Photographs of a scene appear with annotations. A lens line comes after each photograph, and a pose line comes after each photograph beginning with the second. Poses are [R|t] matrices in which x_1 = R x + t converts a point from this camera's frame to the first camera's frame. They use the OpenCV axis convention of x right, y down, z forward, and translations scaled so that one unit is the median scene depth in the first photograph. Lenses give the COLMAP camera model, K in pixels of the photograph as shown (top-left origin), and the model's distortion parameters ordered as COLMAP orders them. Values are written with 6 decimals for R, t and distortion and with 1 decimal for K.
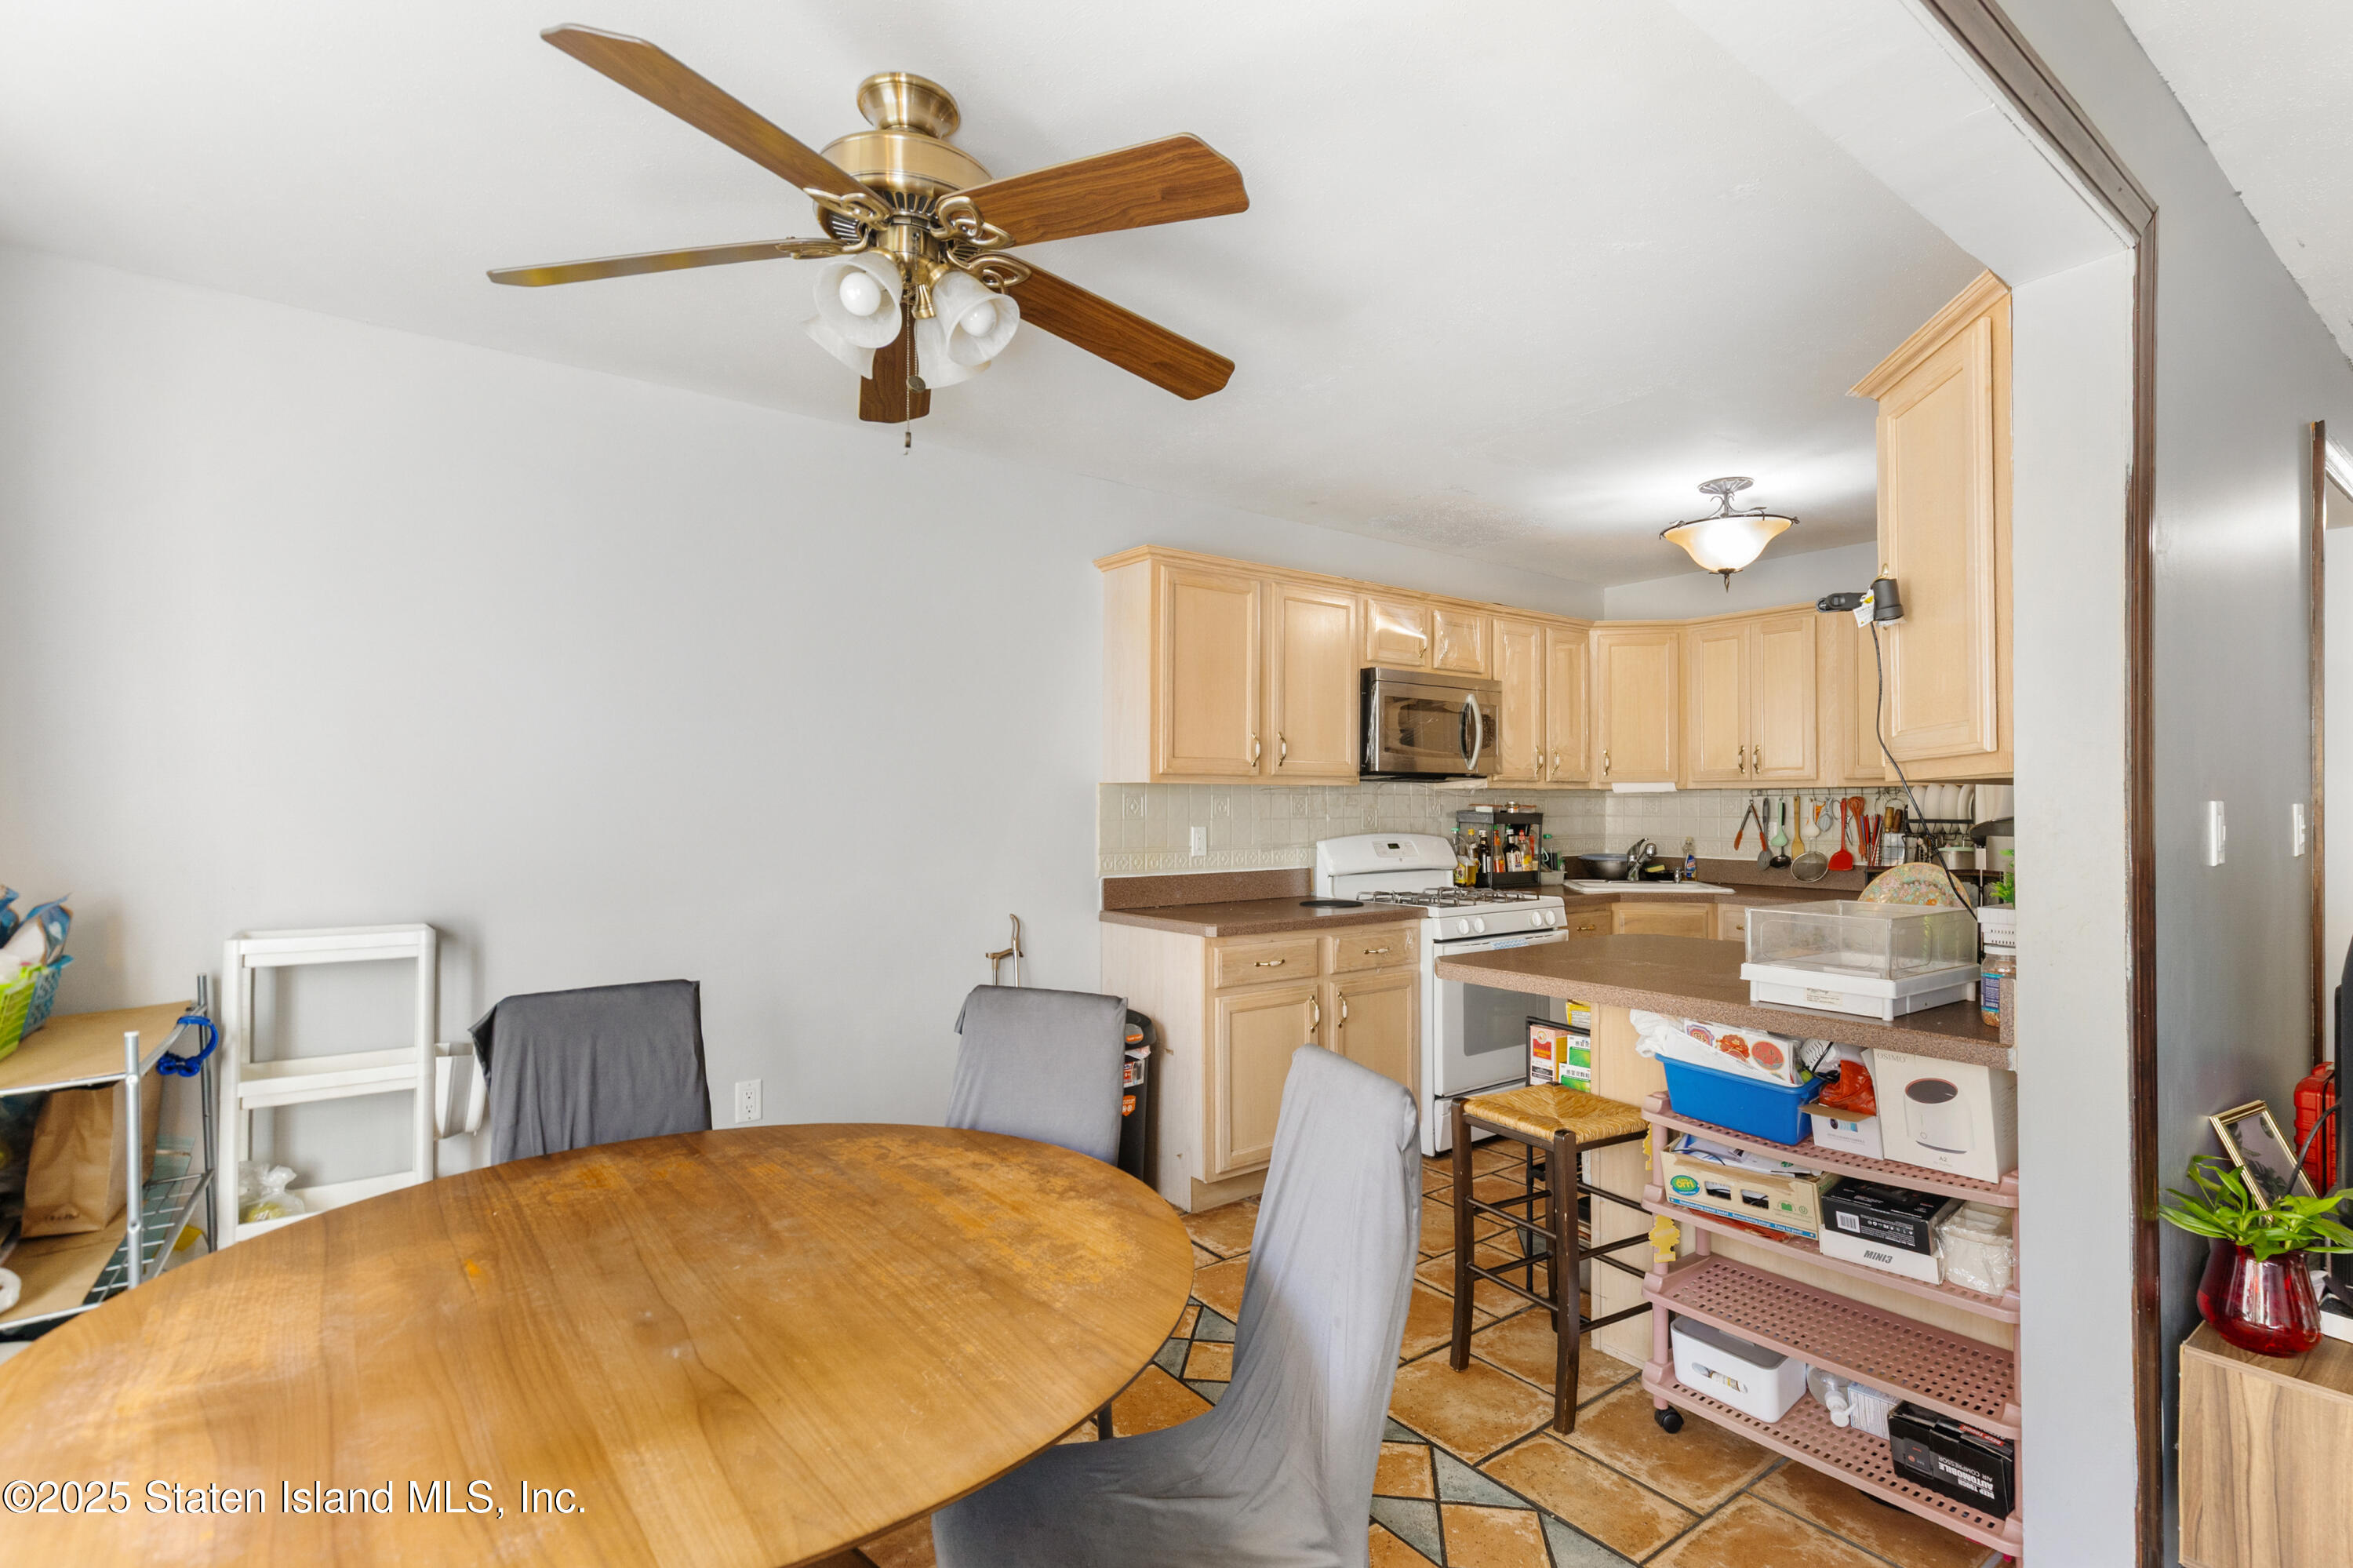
lens RADIAL K [[1069.8, 0, 1182.1], [0, 1069.8, 778.8], [0, 0, 1]] dist [0.013388, -0.000409]
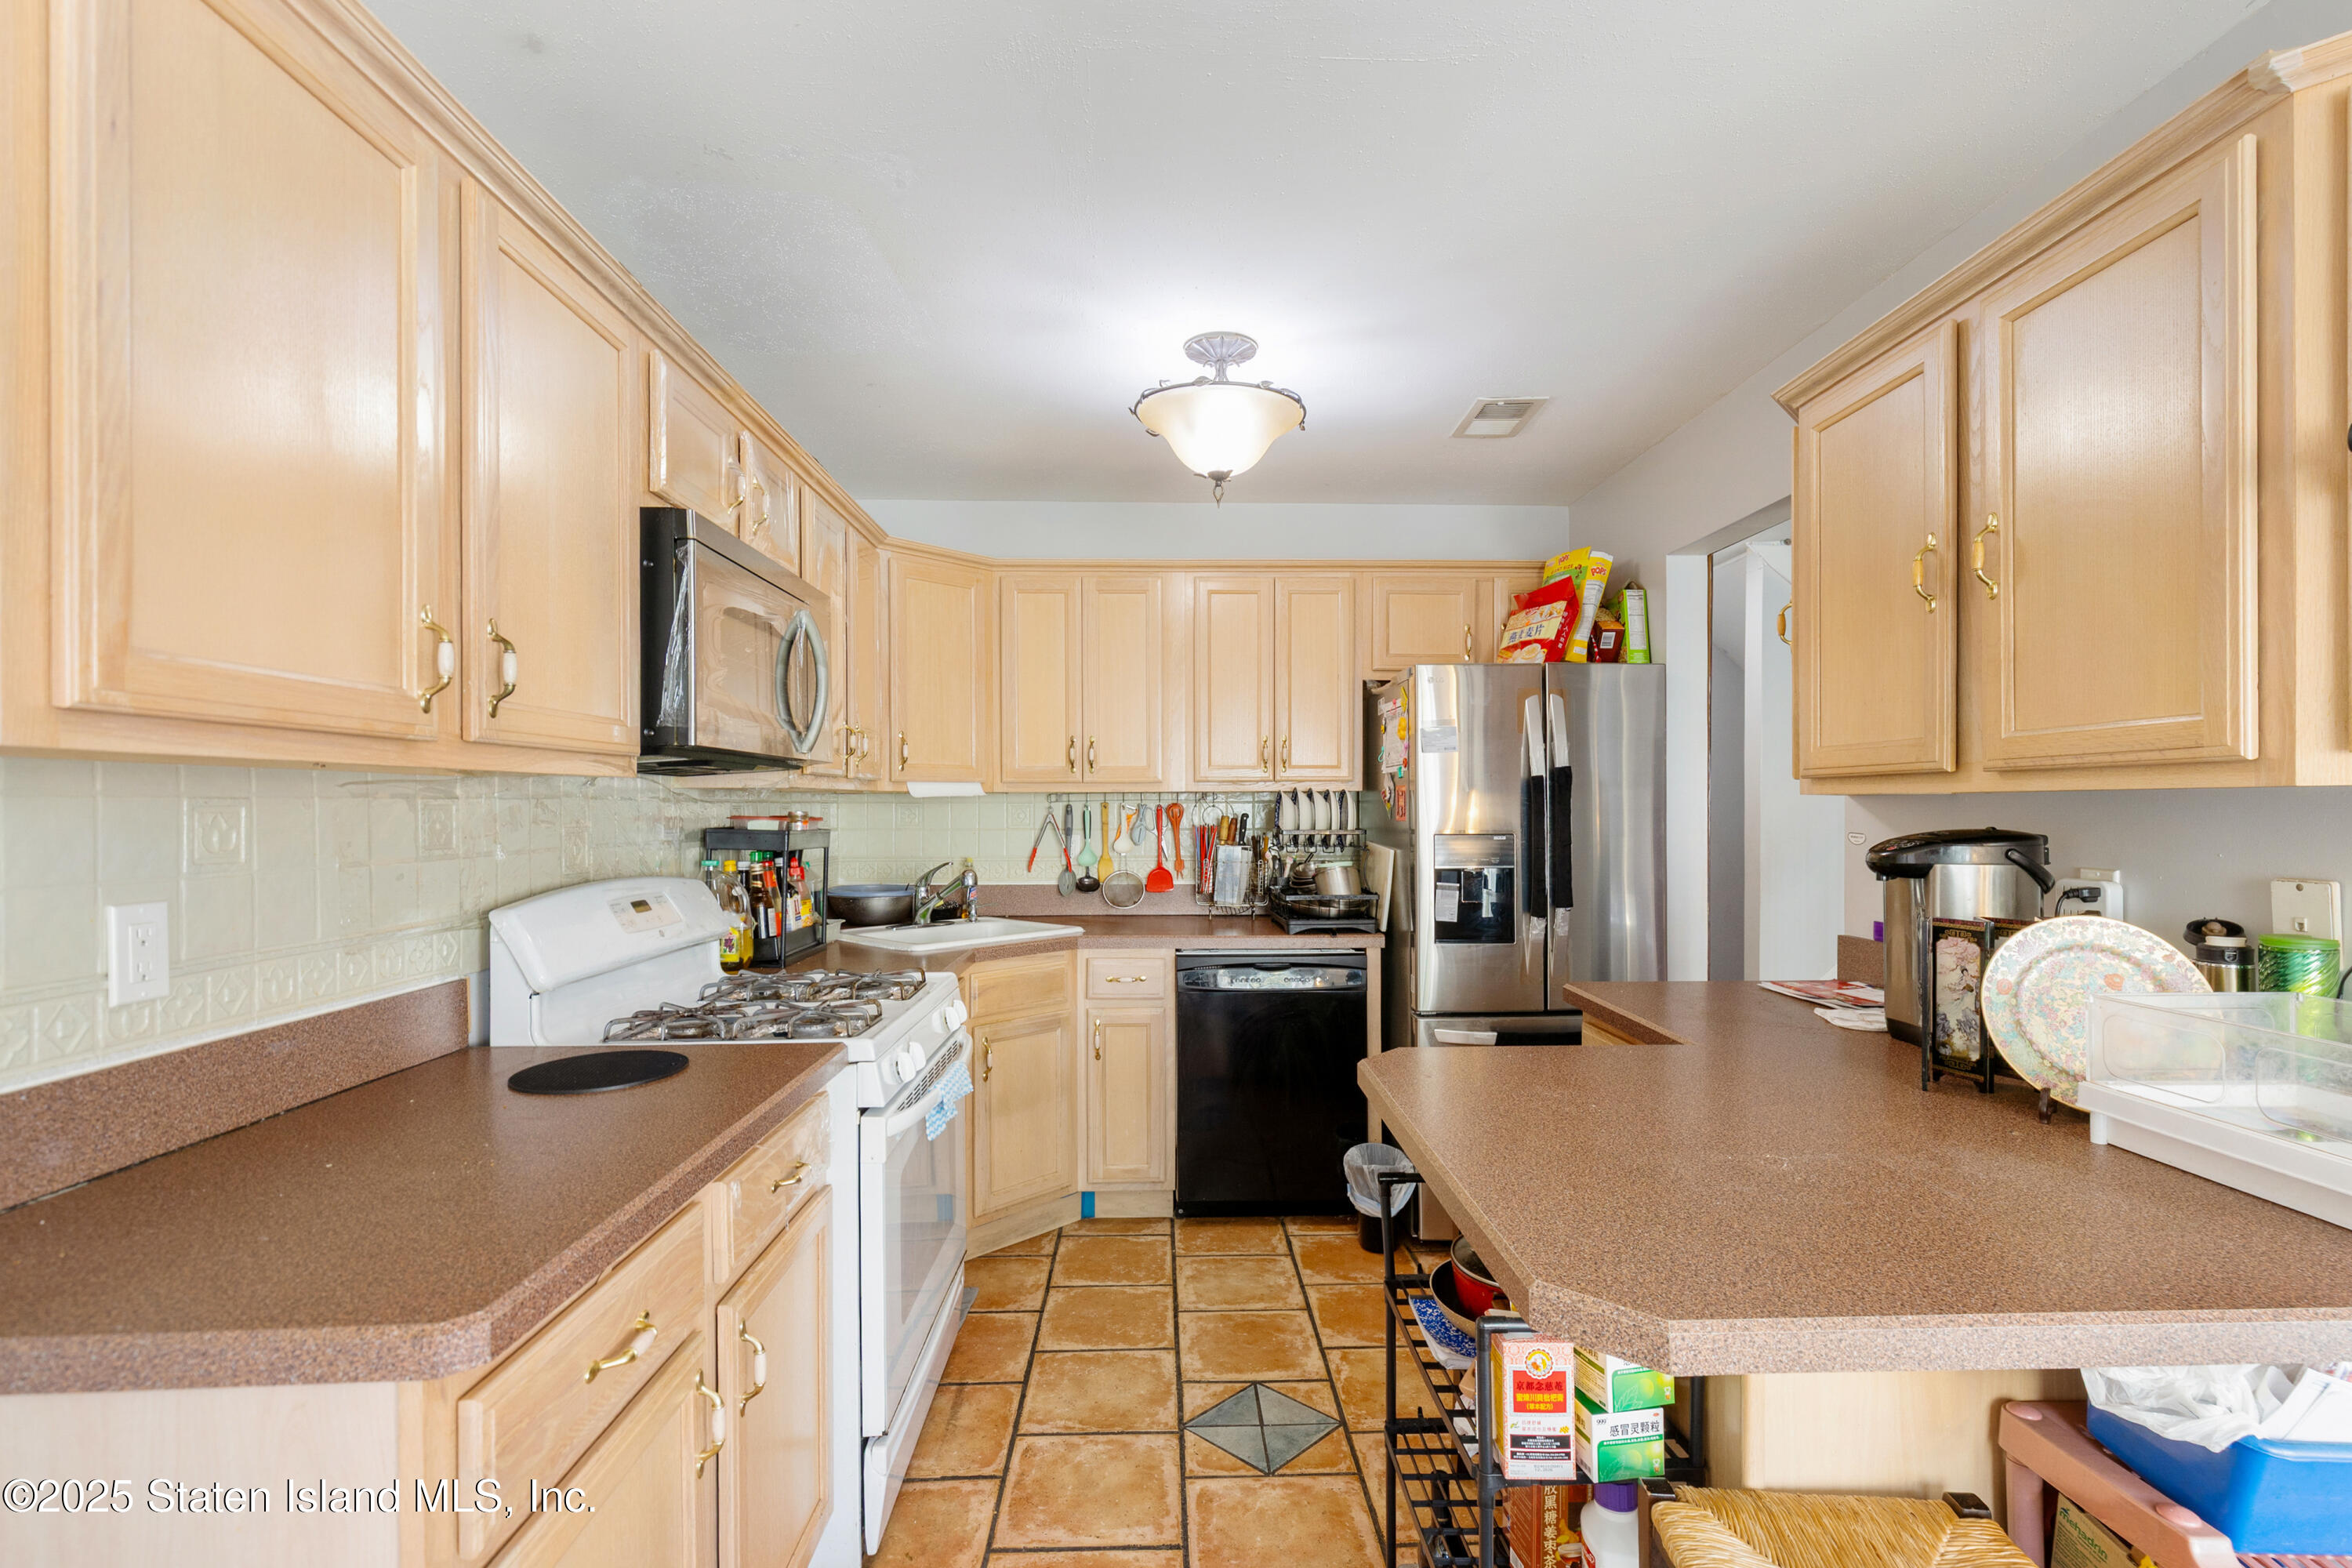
lens RADIAL K [[1078.5, 0, 1187.8], [0, 1078.5, 811.3], [0, 0, 1]] dist [0.015675, -0.000633]
pose [[0.565381, -0.004844, 0.824816, -0.071415], [-0.018884, 0.999645, 0.018816, 0.007781], [-0.824614, -0.026214, 0.565089, 0.587088]]
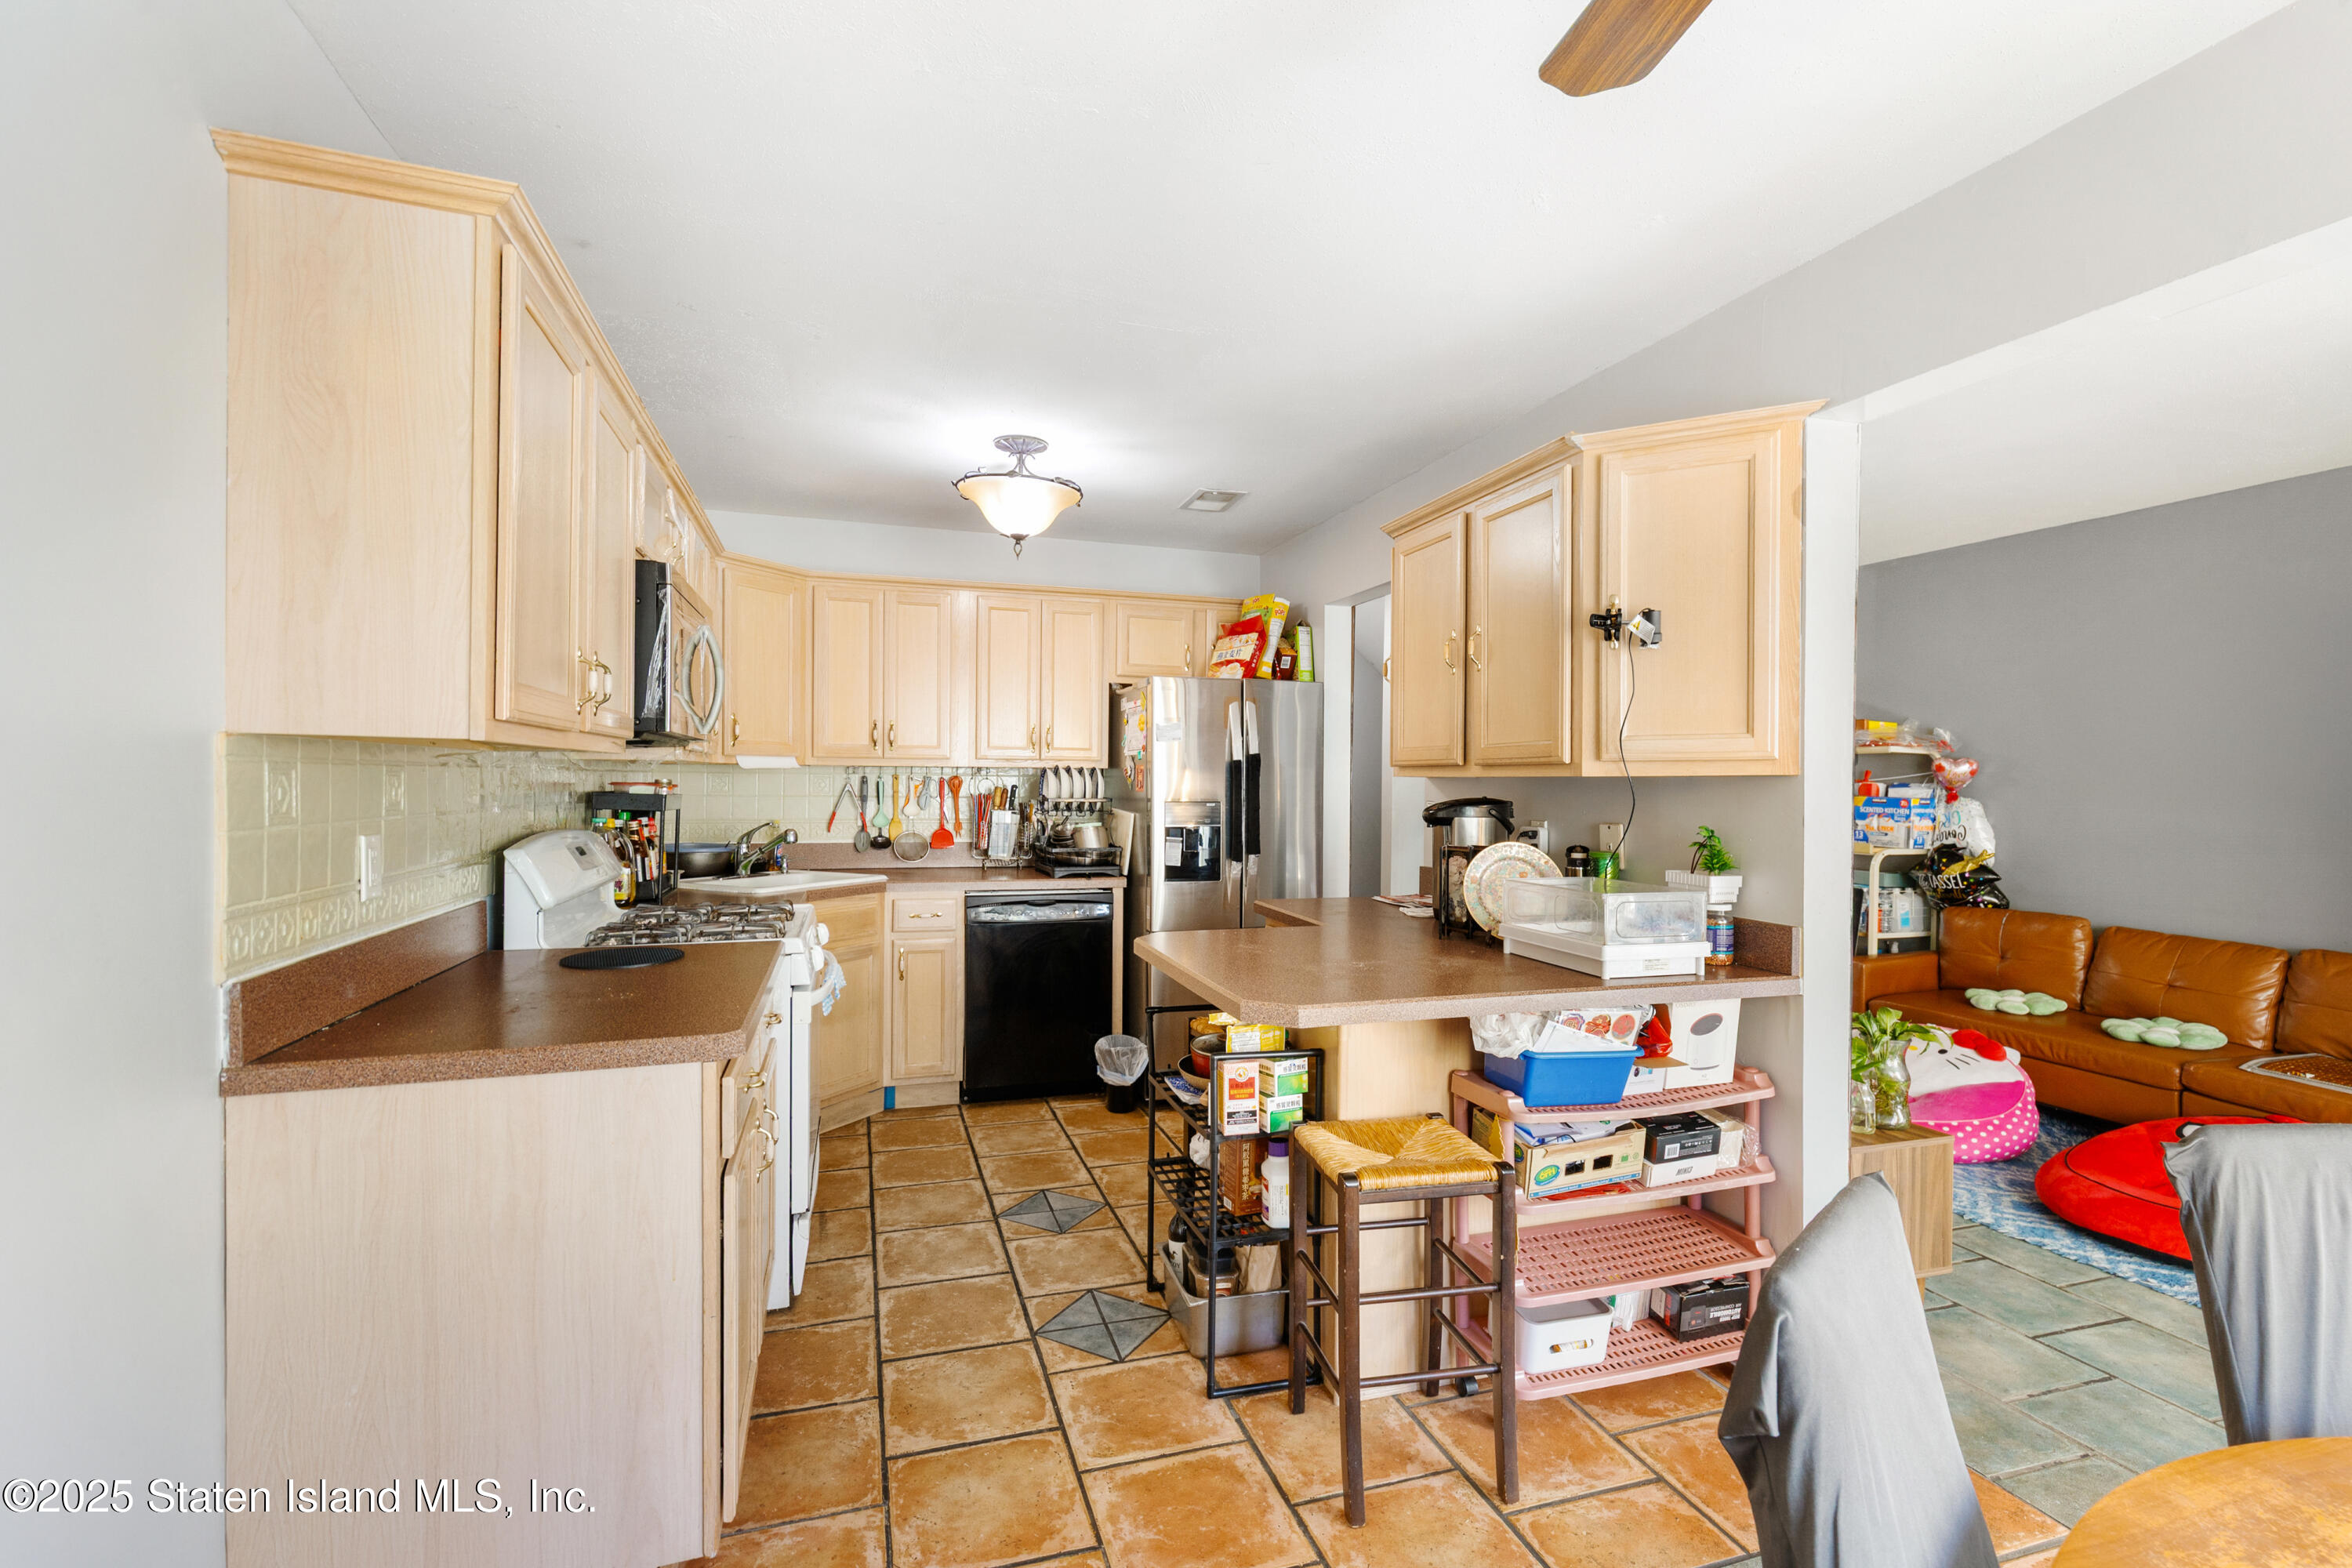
lens RADIAL K [[1069.3, 0, 1181.6], [0, 1069.3, 778.8], [0, 0, 1]] dist [0.013388, -0.000409]
pose [[0.325507, 0.005011, 0.945526, -0.310590], [-0.033594, 0.999416, 0.006269, 0.006247], [-0.944943, -0.033804, 0.325486, 0.525179]]
